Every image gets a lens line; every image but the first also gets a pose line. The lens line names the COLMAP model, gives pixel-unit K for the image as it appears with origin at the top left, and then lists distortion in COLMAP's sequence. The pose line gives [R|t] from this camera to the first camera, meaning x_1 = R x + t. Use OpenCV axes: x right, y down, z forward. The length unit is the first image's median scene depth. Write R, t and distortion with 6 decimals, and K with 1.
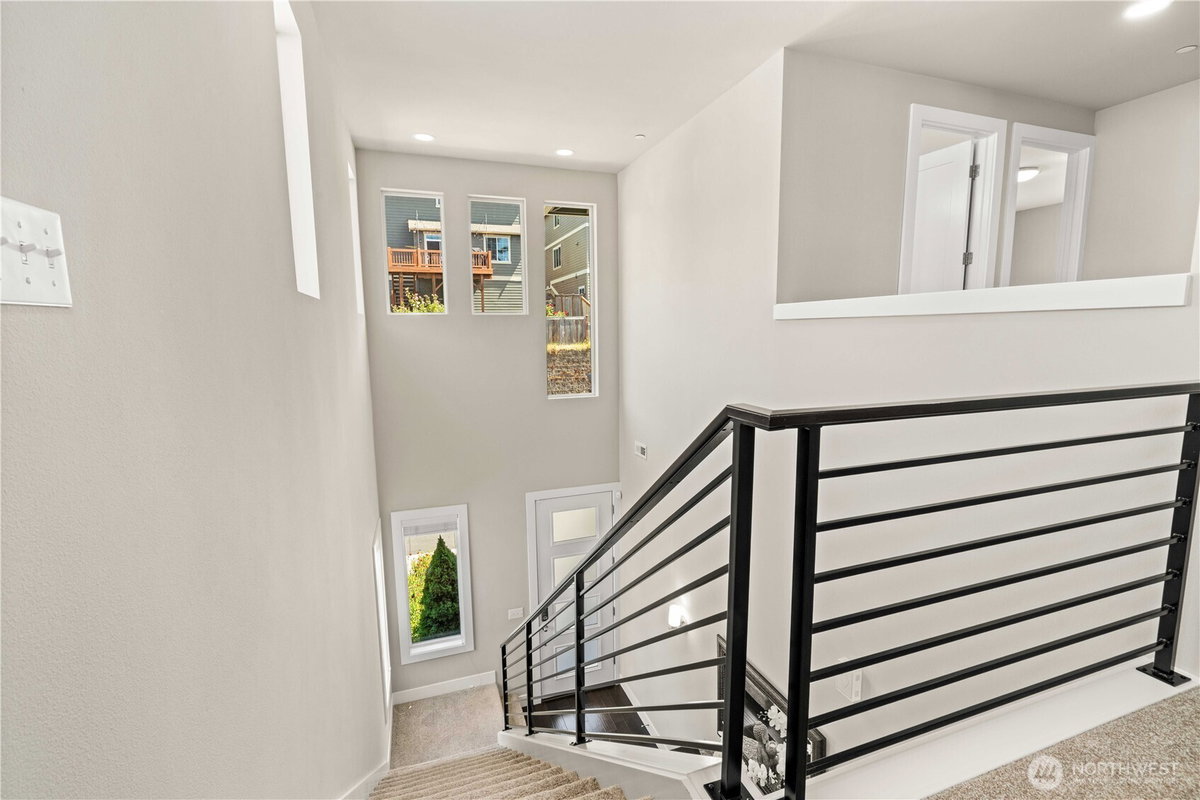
lens RADIAL K [[540.8, 0, 603.4], [0, 540.8, 402.0], [0, 0, 1]] dist [-0.003696, -0.000383]
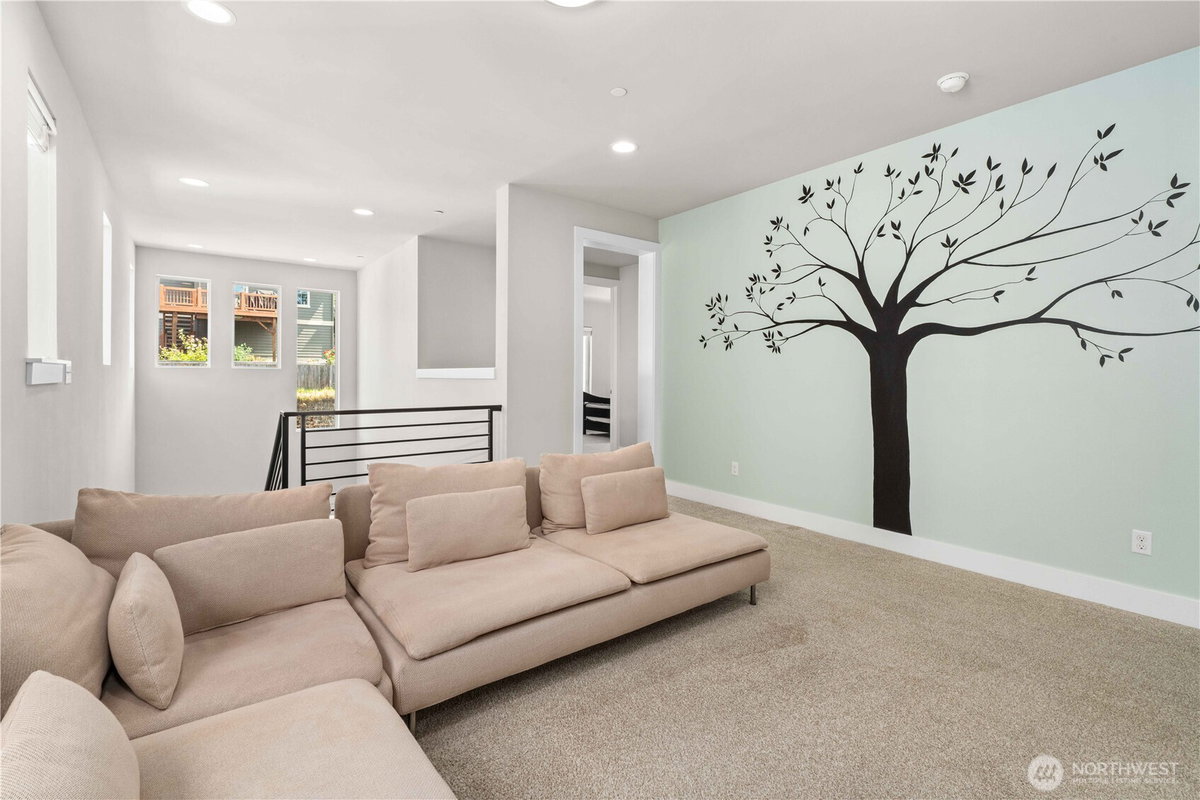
lens RADIAL K [[540.8, 0, 604.8], [0, 540.8, 377.1], [0, 0, 1]] dist [-0.003696, -0.000383]
pose [[0.948991, 0.012219, 0.315066, 0.043836], [0.028555, 0.991812, -0.124475, 0.010924], [-0.314007, 0.127123, 0.940872, -0.111857]]
